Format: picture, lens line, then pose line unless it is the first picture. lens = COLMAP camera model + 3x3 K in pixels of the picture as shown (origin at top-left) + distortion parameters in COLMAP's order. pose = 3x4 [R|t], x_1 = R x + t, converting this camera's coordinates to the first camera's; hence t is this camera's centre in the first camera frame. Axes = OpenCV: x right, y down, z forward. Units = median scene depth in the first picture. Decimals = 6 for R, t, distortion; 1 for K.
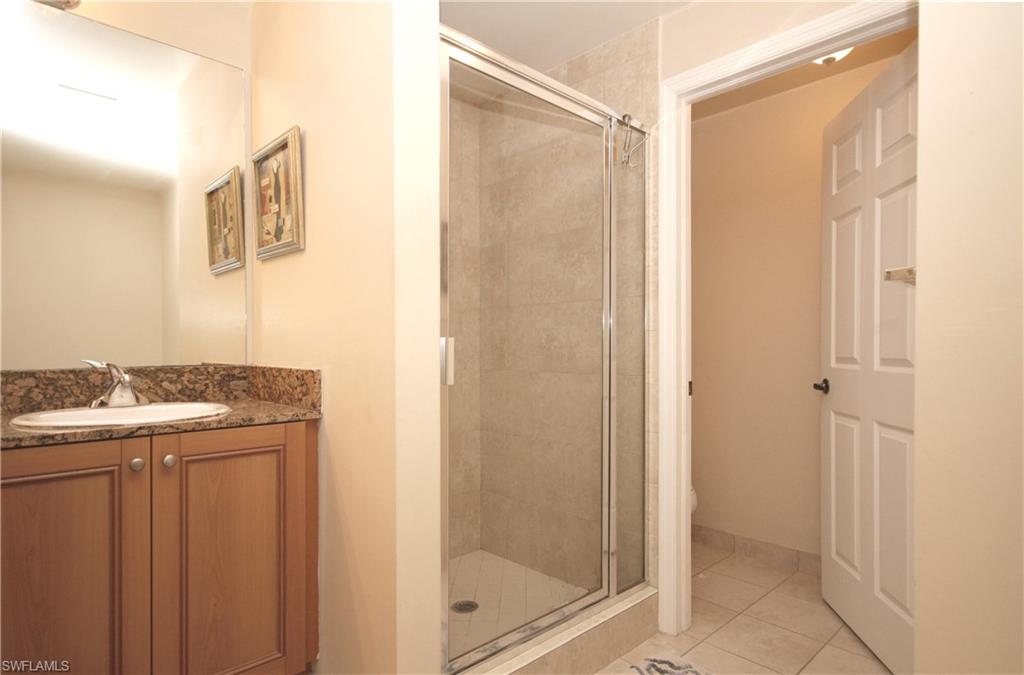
lens RADIAL K [[553.8, 0, 515.0], [0, 553.8, 349.9], [0, 0, 1]] dist [0.004311, 0.000150]
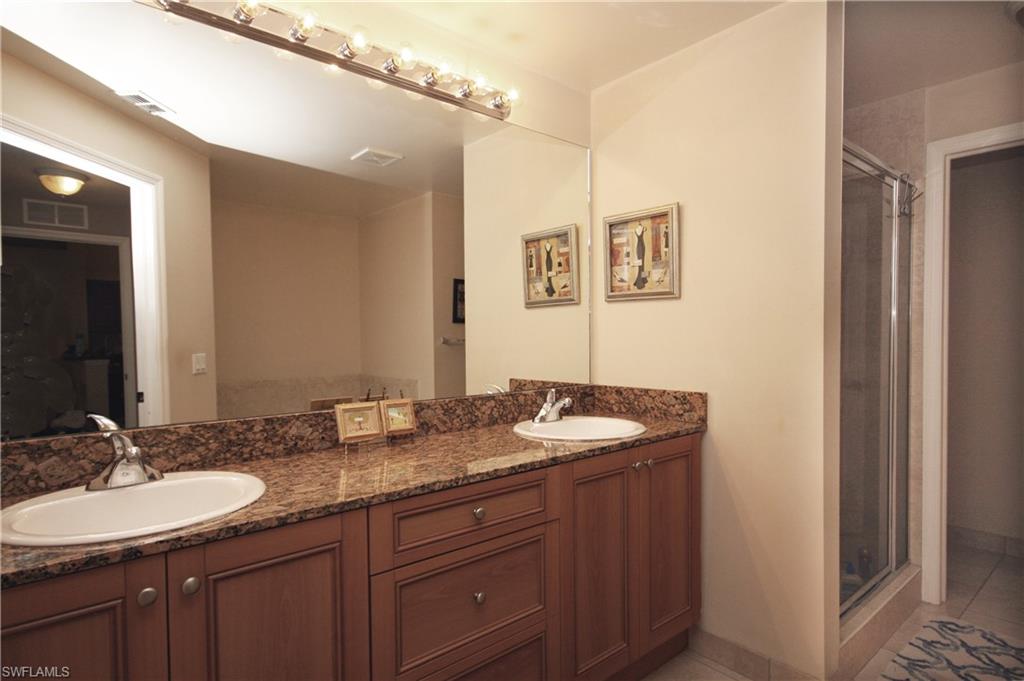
lens RADIAL K [[563.6, 0, 512.1], [0, 563.6, 352.5], [0, 0, 1]] dist [0.003498, 0.000285]
pose [[0.998471, -0.009801, -0.054400, -0.656834], [0.011006, 0.999700, 0.021889, -0.082619], [0.054169, -0.022454, 0.998279, -0.309906]]
